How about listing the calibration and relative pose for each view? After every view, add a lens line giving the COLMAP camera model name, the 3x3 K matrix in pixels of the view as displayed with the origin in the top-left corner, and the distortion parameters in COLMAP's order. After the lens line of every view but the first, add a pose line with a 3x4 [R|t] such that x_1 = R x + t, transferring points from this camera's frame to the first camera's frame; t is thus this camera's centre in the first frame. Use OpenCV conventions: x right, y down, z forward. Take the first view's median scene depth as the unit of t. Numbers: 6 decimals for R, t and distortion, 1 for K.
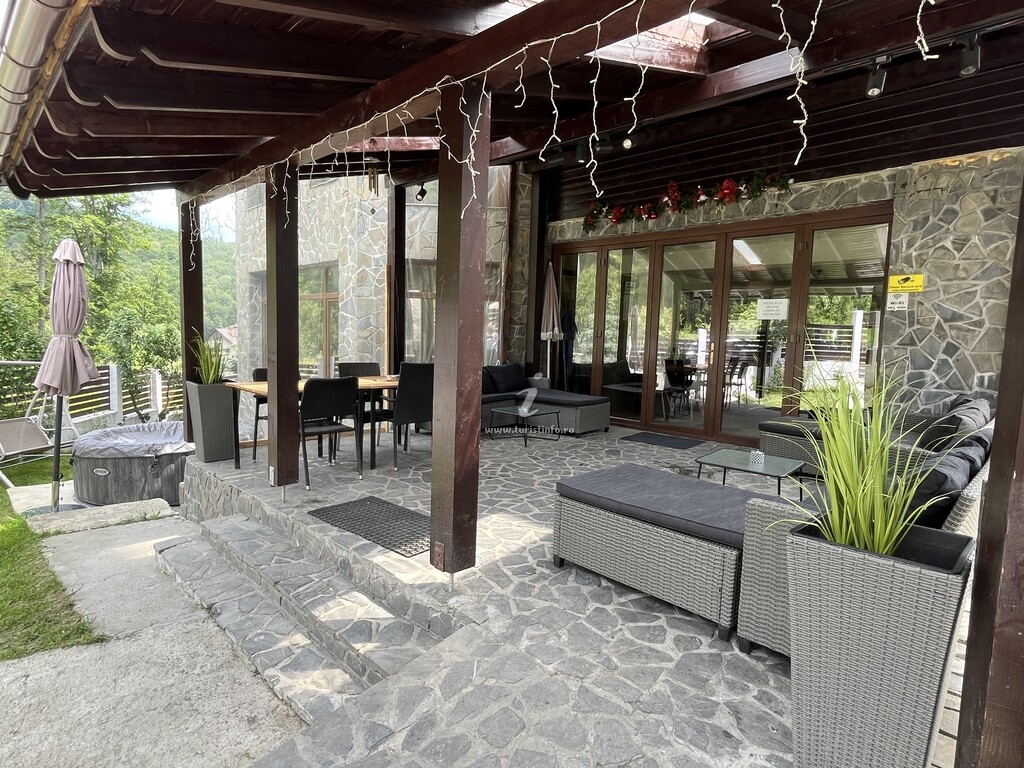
lens RADIAL K [[542.2, 0, 505.8], [0, 542.2, 385.2], [0, 0, 1]] dist [-0.001596, -0.000760]
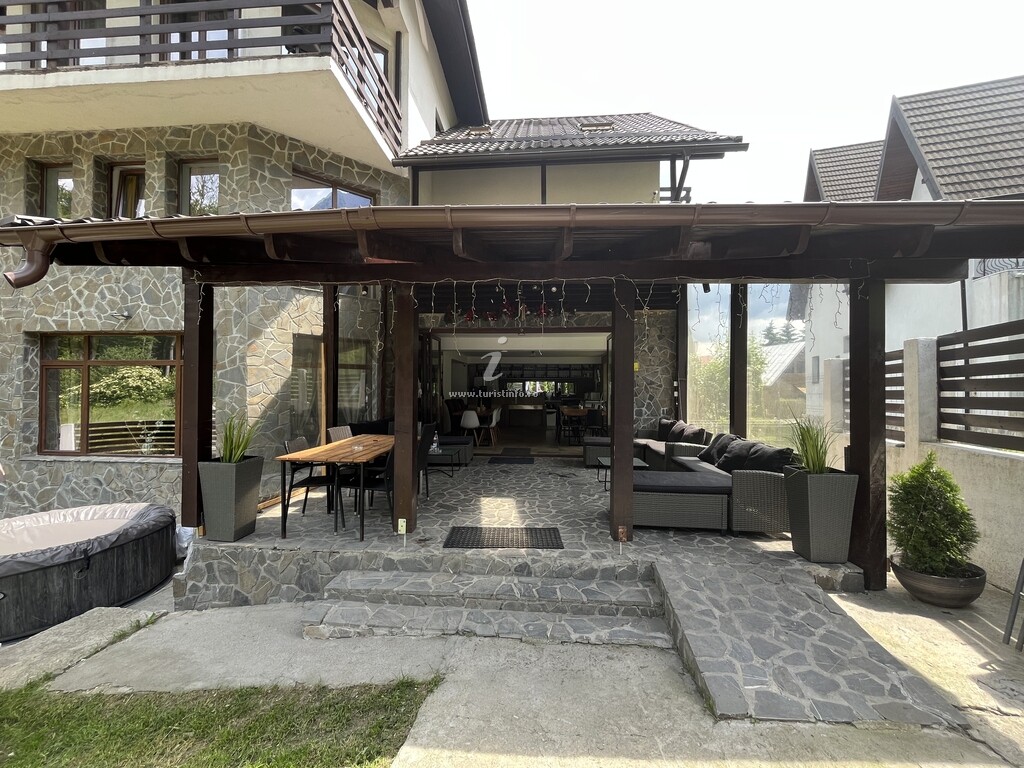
lens RADIAL K [[416.3, 0, 507.8], [0, 416.3, 385.0], [0, 0, 1]] dist [-0.003099, 0.000245]
pose [[0.775015, -0.021347, 0.631582, -0.675732], [0.077172, 0.995146, -0.061063, -0.060713], [-0.627213, 0.096065, 0.772901, 0.076031]]
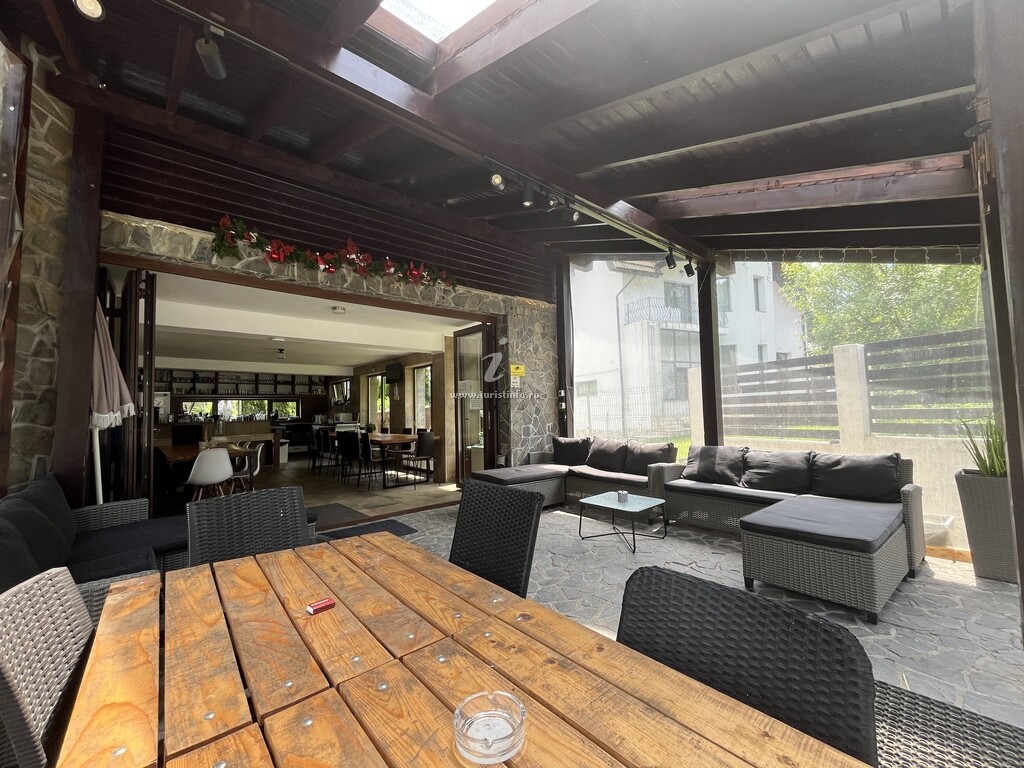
lens RADIAL K [[416.3, 0, 507.8], [0, 416.3, 385.0], [0, 0, 1]] dist [-0.003099, 0.000245]
pose [[0.089709, 0.026524, 0.995615, -0.488307], [0.115402, 0.992635, -0.036843, -0.111627], [-0.989260, 0.118201, 0.085988, 0.989903]]
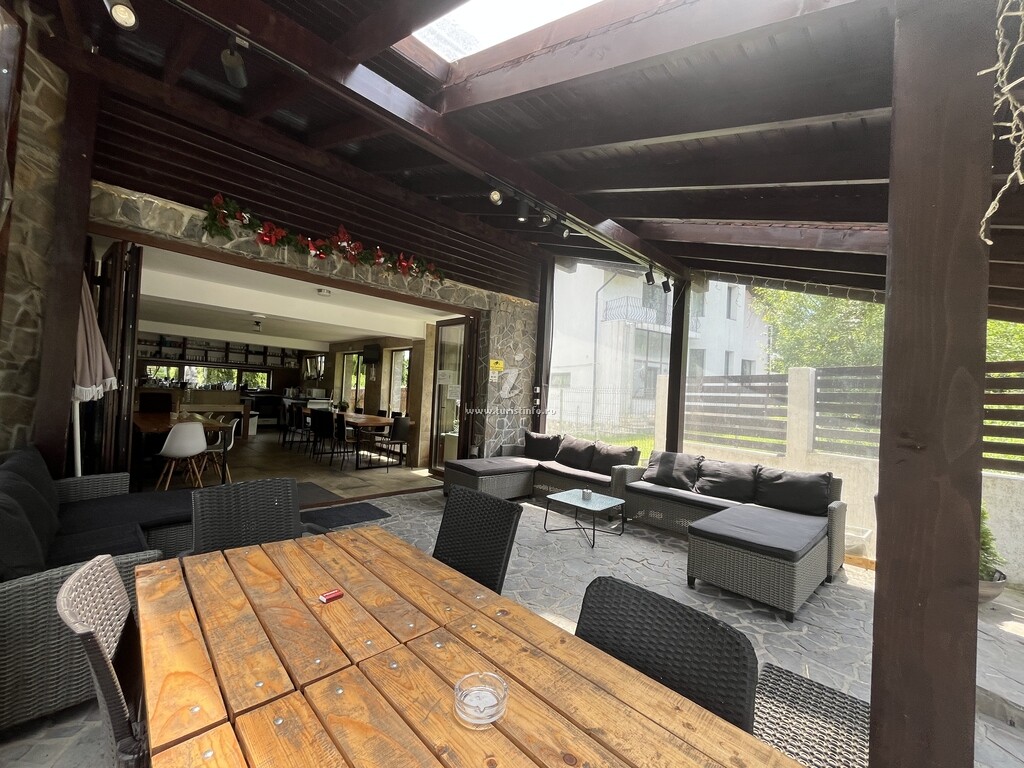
lens RADIAL K [[416.3, 0, 507.8], [0, 416.3, 385.0], [0, 0, 1]] dist [-0.003099, 0.000245]
pose [[0.025335, -0.008789, 0.999640, -0.533594], [0.040349, 0.999155, 0.007762, -0.146167], [-0.998864, 0.040138, 0.025668, 0.998390]]
